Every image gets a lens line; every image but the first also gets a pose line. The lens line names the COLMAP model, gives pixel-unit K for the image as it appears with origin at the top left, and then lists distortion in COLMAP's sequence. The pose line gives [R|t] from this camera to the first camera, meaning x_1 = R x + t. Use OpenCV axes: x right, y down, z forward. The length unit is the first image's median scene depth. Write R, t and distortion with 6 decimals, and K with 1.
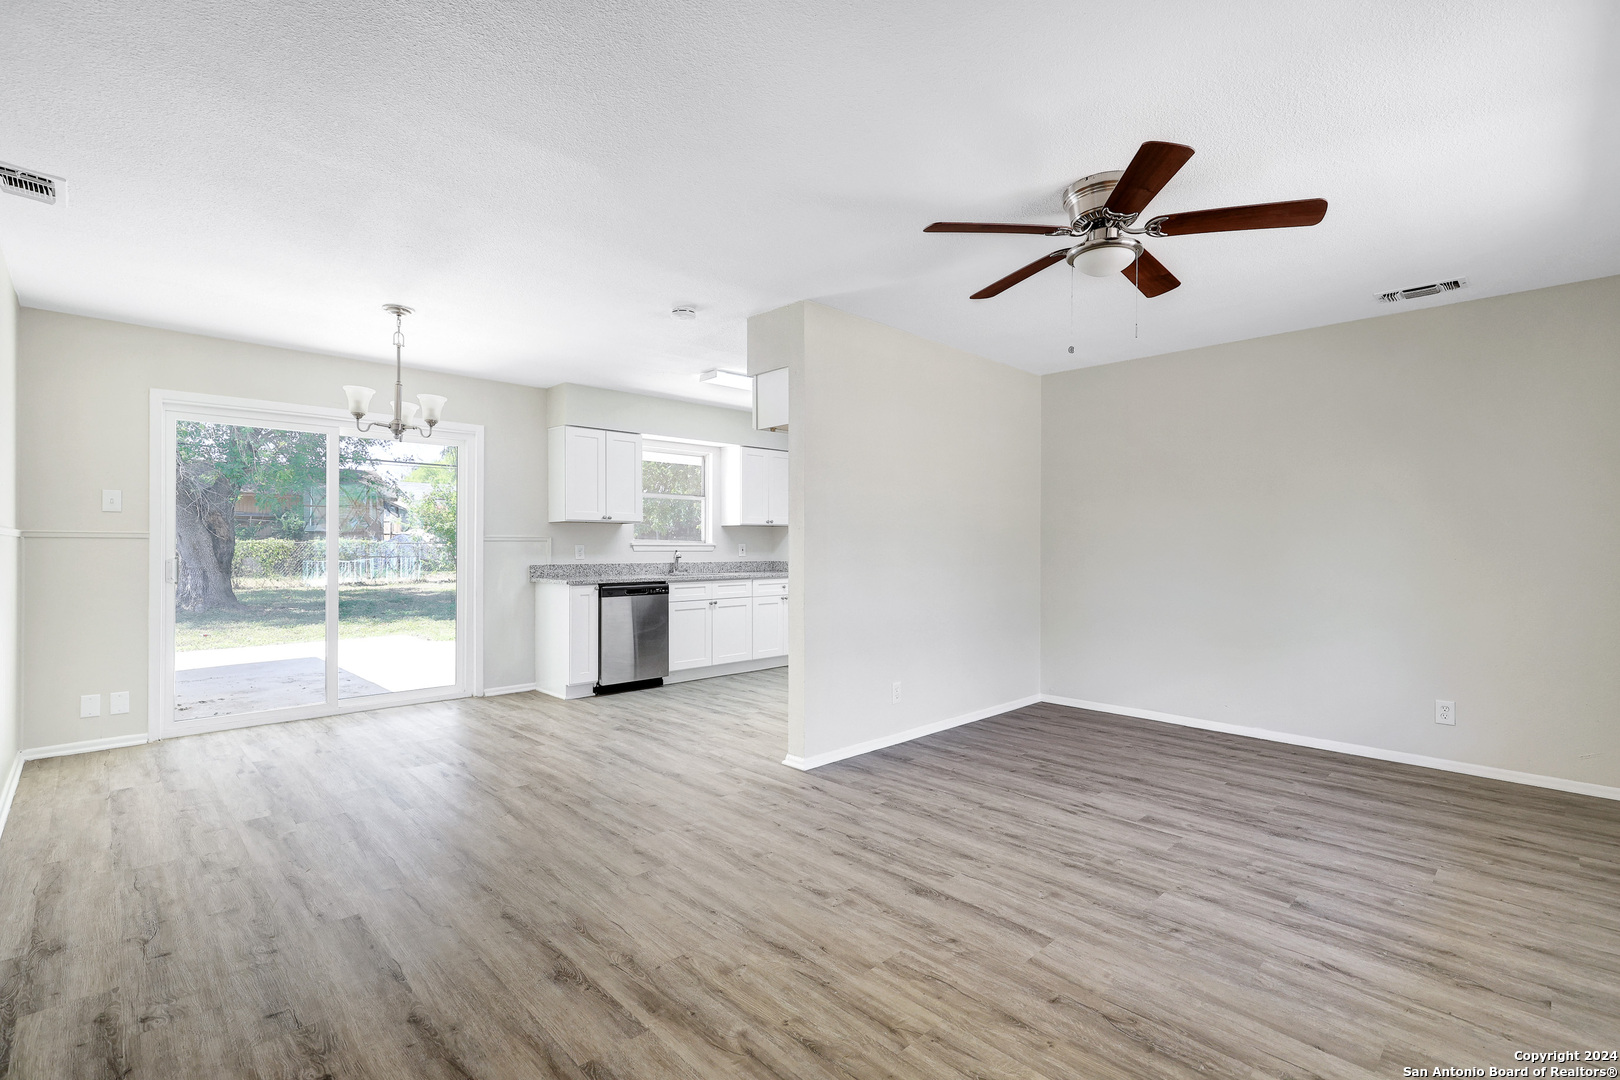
lens RADIAL K [[738.1, 0, 823.2], [0, 738.1, 545.9], [0, 0, 1]] dist [-0.001118, 0.000271]
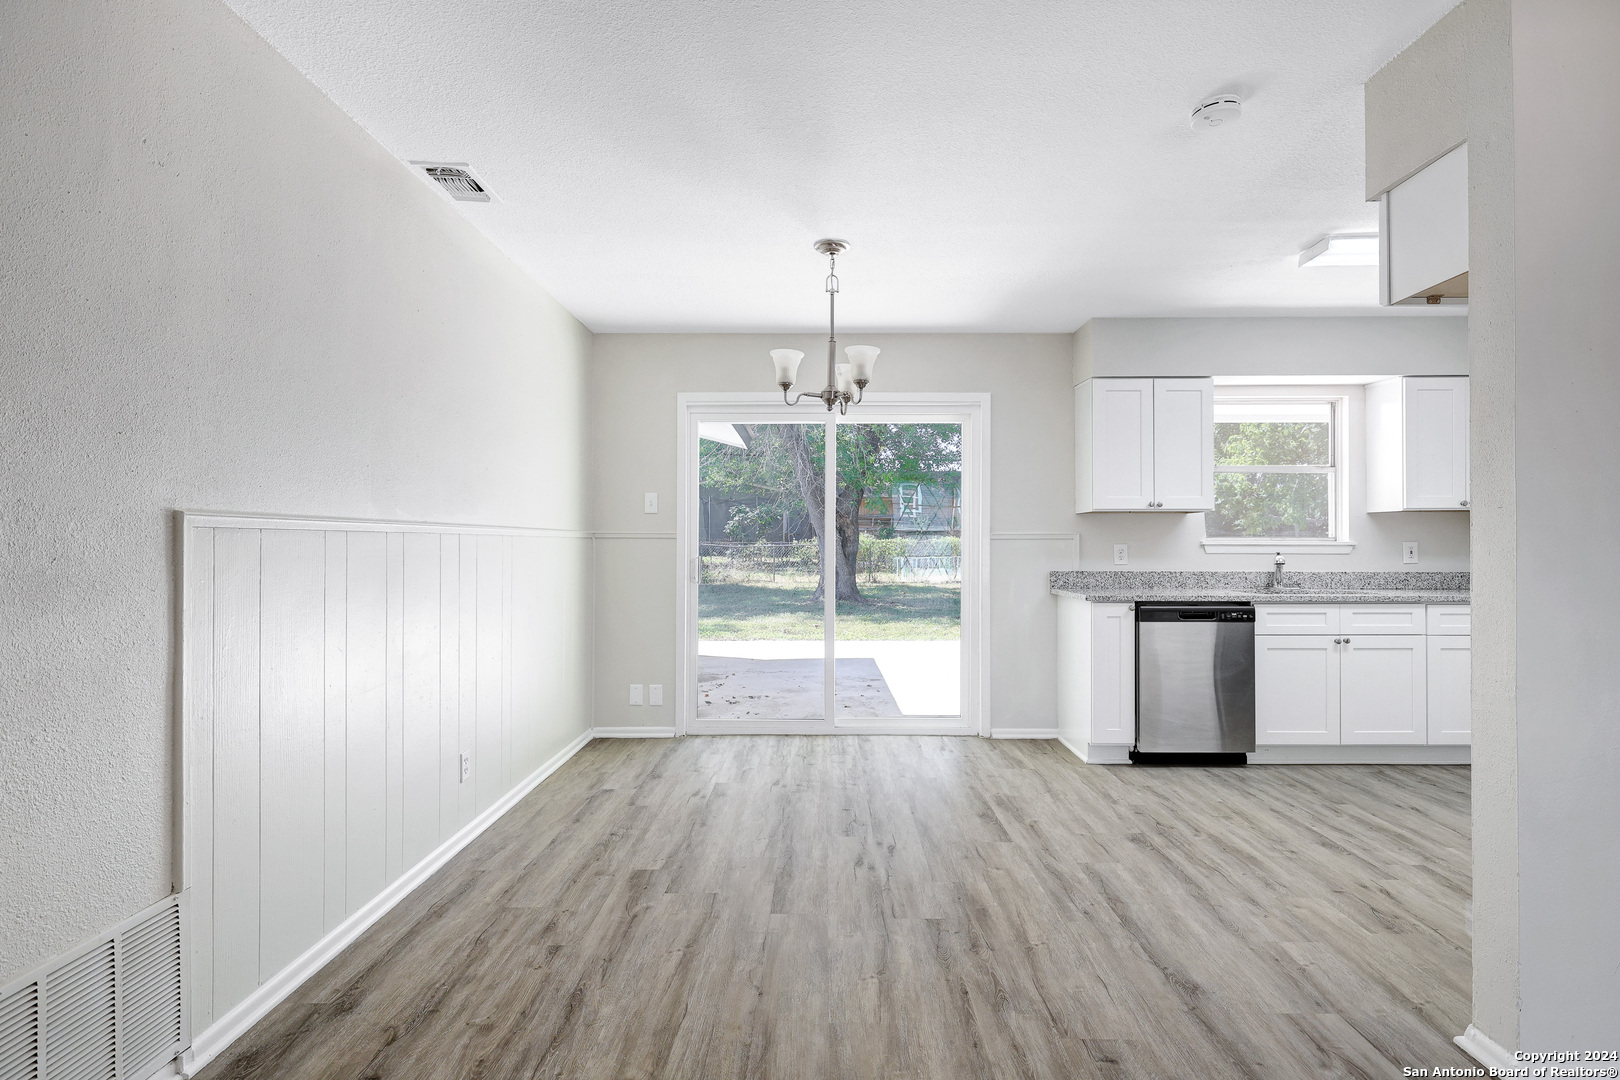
lens RADIAL K [[796.9, 0, 815.6], [0, 796.9, 538.7], [0, 0, 1]] dist [0.000236, -0.000913]
pose [[0.705572, -0.005698, -0.708615, 0.015415], [0.000405, 0.999971, -0.007638, -0.001919], [0.708638, 0.005103, 0.705554, 0.440197]]
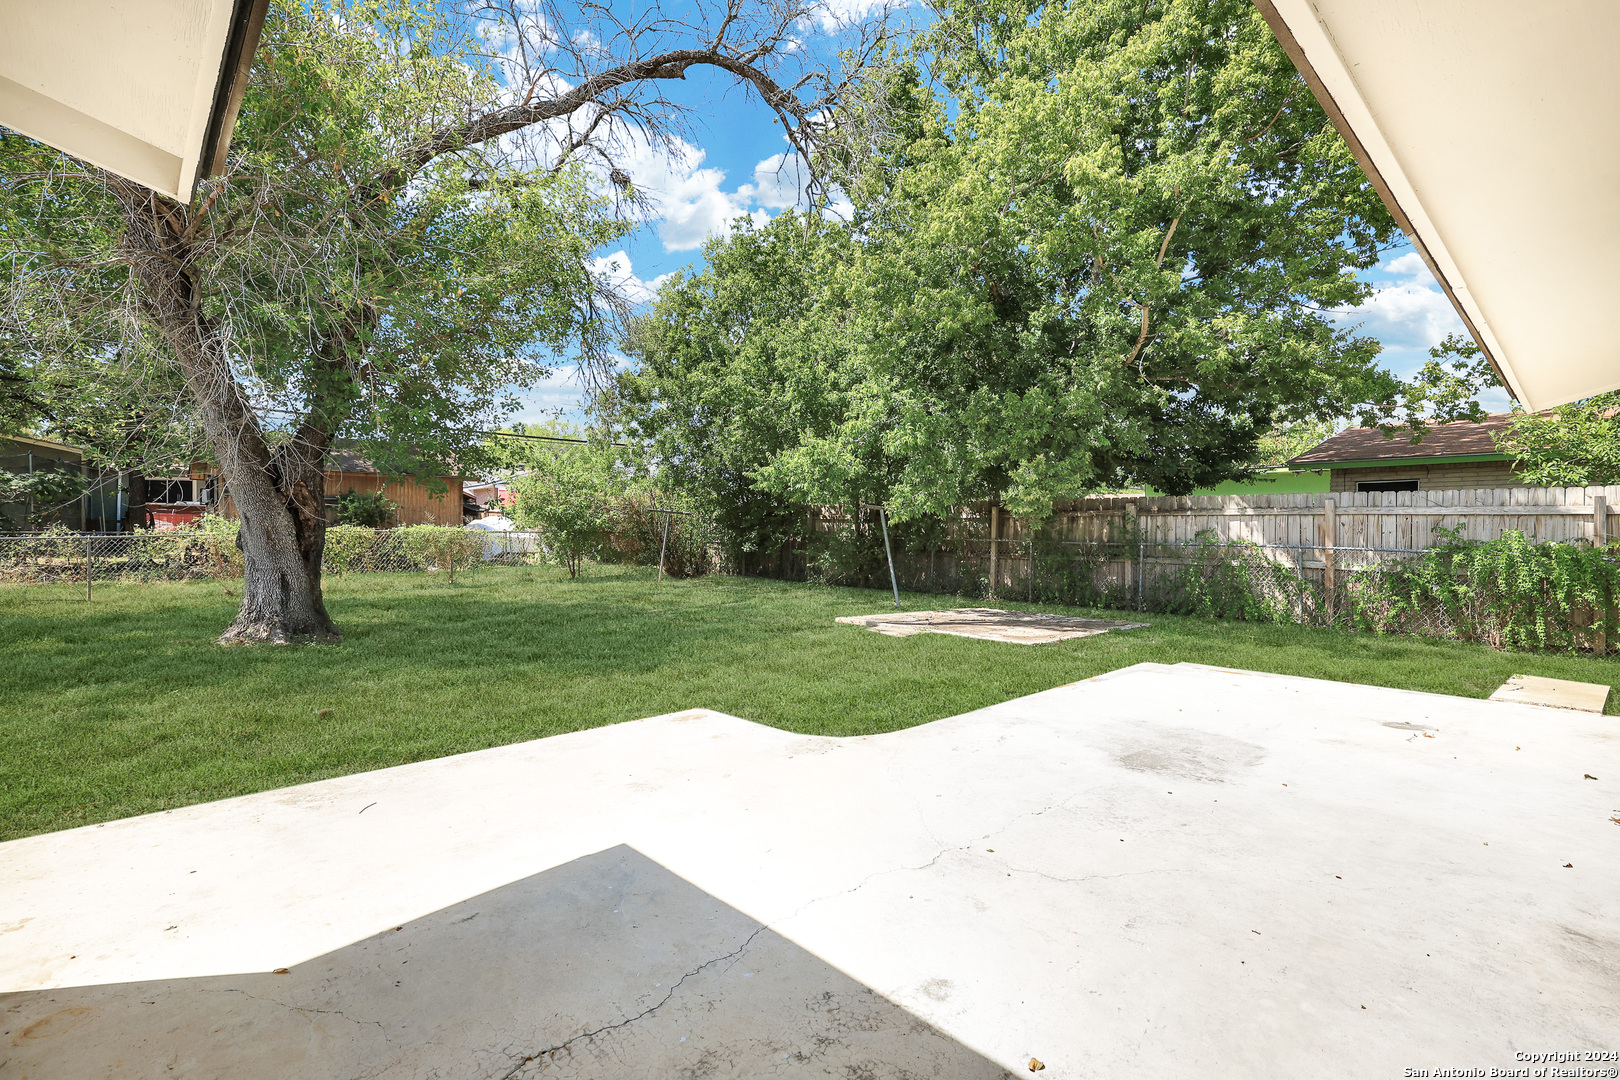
lens RADIAL K [[731.6, 0, 810.0], [0, 731.6, 540.0], [0, 0, 1]] dist [0.001732, 0.000317]
pose [[0.999678, -0.000582, -0.025369, -1.467006], [0.000694, 0.999990, 0.004401, 0.009618], [0.025367, -0.004417, 0.999668, 1.519477]]
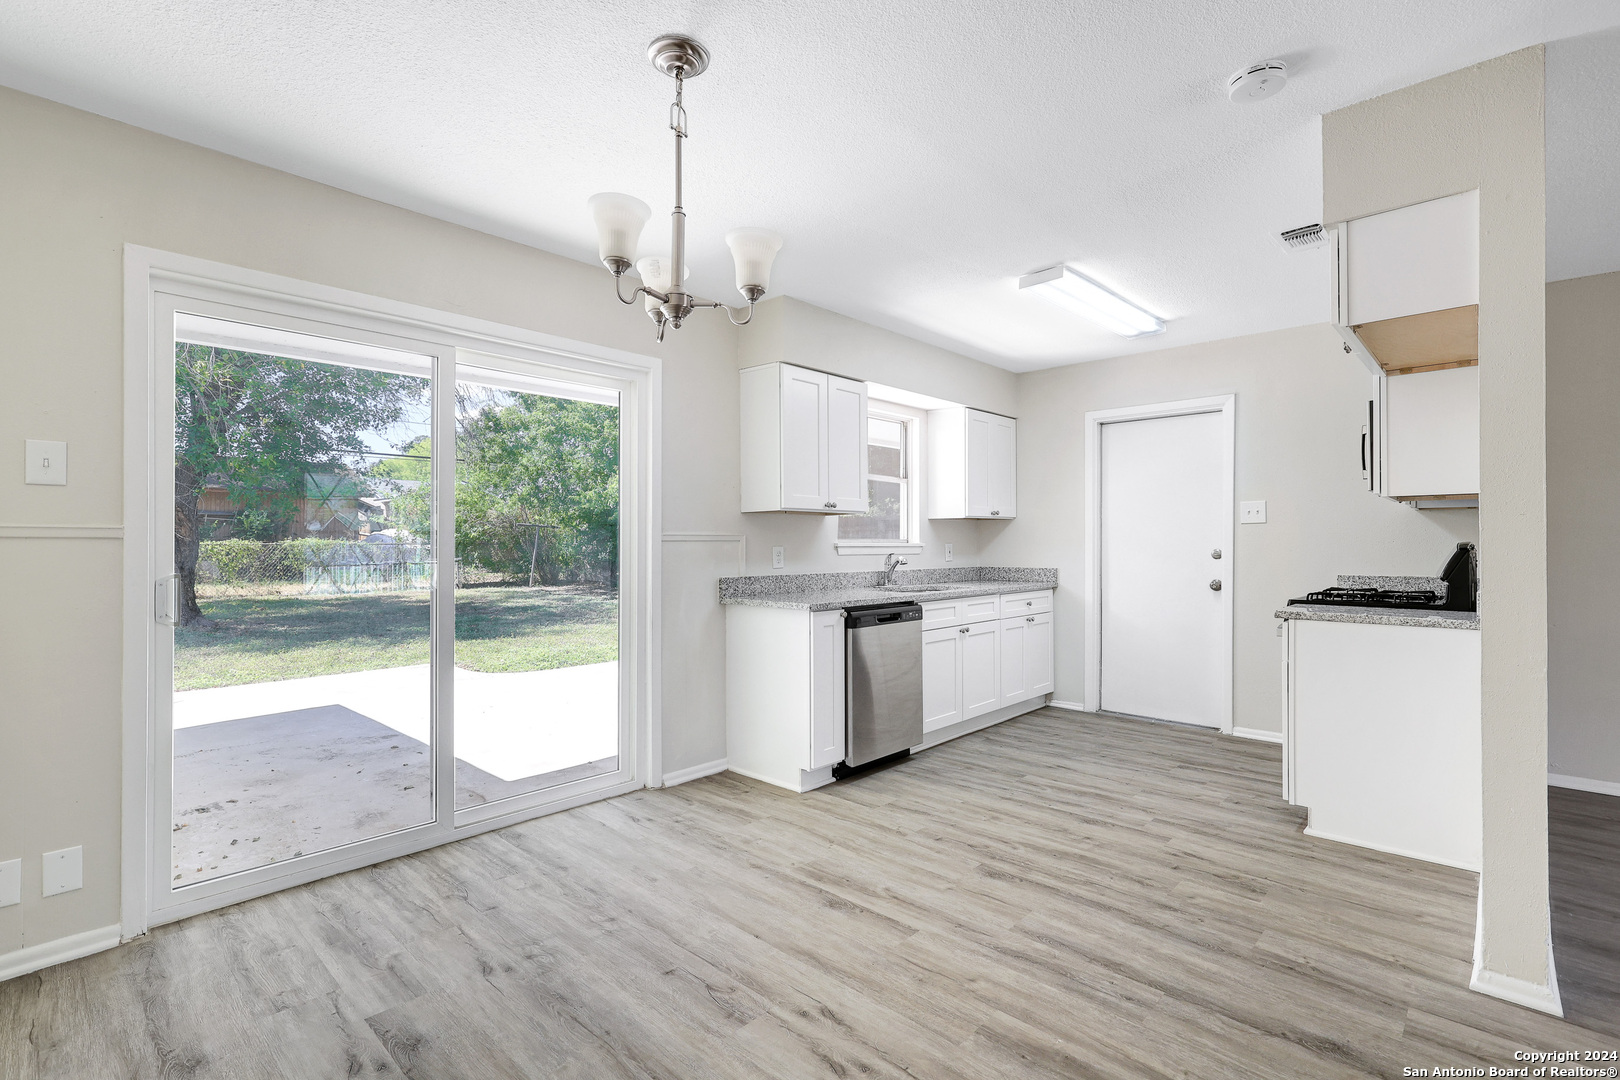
lens RADIAL K [[738.4, 0, 824.2], [0, 738.4, 541.8], [0, 0, 1]] dist [0.000502, 0.000381]
pose [[0.998837, -0.003825, 0.048065, -0.572178], [0.004023, 0.999984, -0.004042, -0.004978], [-0.048049, 0.004231, 0.998836, 0.587653]]
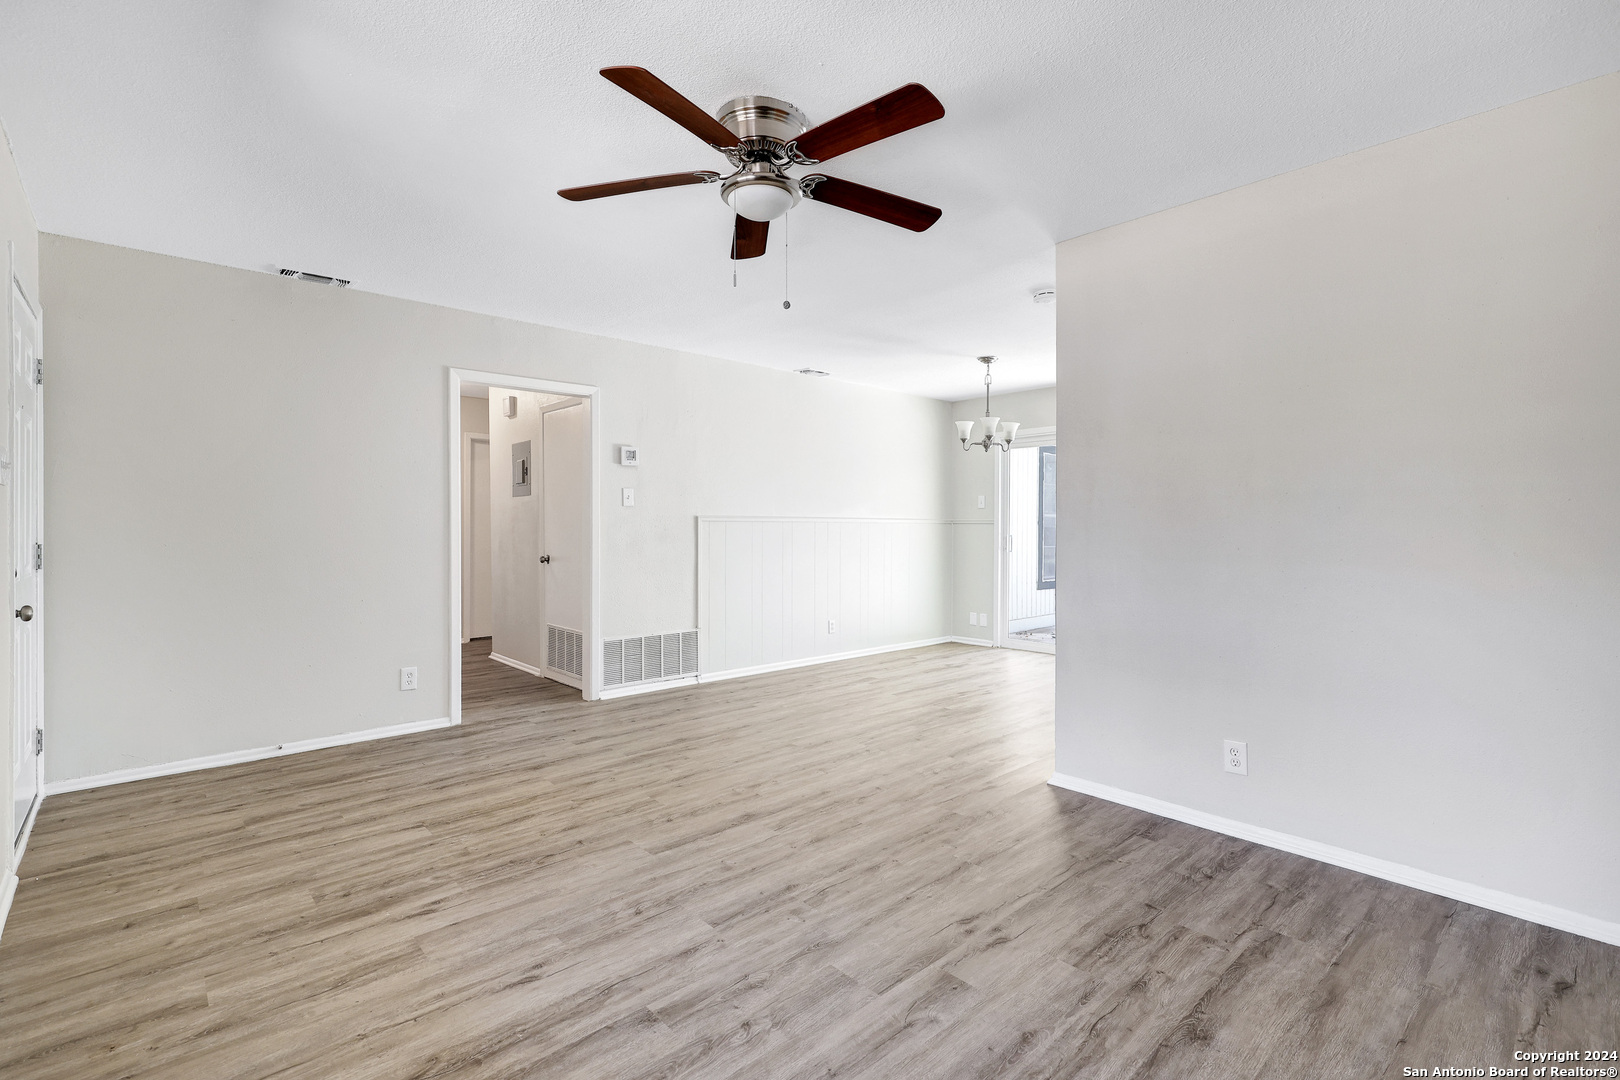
lens RADIAL K [[731.6, 0, 810.0], [0, 731.6, 540.0], [0, 0, 1]] dist [0.001732, 0.000317]
pose [[-0.038669, 0.015522, -0.999131, 0.928649], [-0.002555, 0.999875, 0.015633, 0.000952], [0.999249, 0.003157, -0.038625, 0.812788]]
